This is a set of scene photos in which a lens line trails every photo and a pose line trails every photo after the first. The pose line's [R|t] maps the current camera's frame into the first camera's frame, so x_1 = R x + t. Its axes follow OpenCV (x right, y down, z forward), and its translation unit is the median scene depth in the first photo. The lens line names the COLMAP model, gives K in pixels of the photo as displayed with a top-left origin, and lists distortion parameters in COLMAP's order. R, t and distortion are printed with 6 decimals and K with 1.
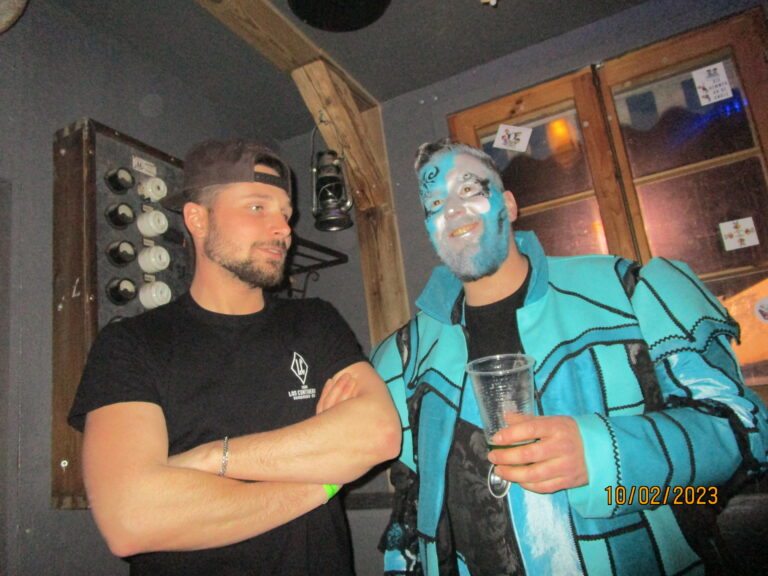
lens RADIAL K [[548.8, 0, 384.0], [0, 548.8, 288.0], [0, 0, 1]] dist [-0.006301, 0.004443]
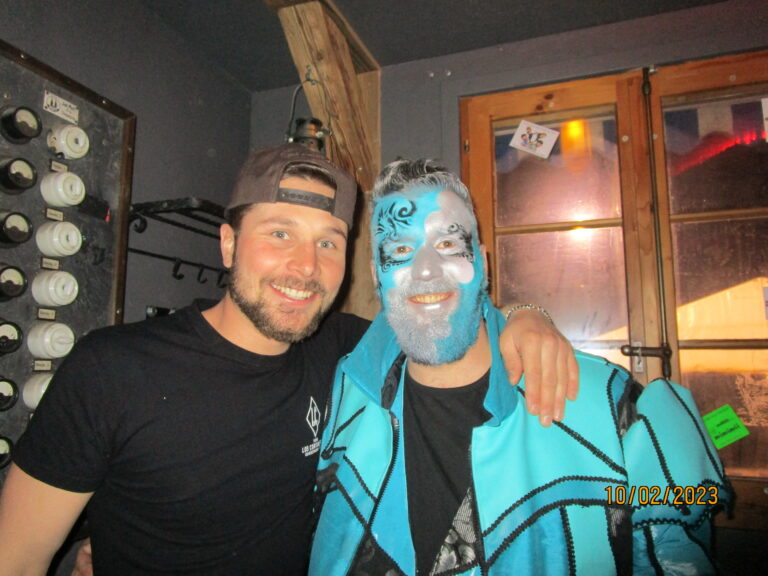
lens RADIAL K [[548.8, 0, 384.0], [0, 548.8, 288.0], [0, 0, 1]] dist [-0.006301, 0.004443]
pose [[0.986434, 0.137556, 0.089593, -0.035695], [-0.144083, 0.987017, 0.070969, -0.079050], [-0.078667, -0.082915, 0.993447, 0.177113]]
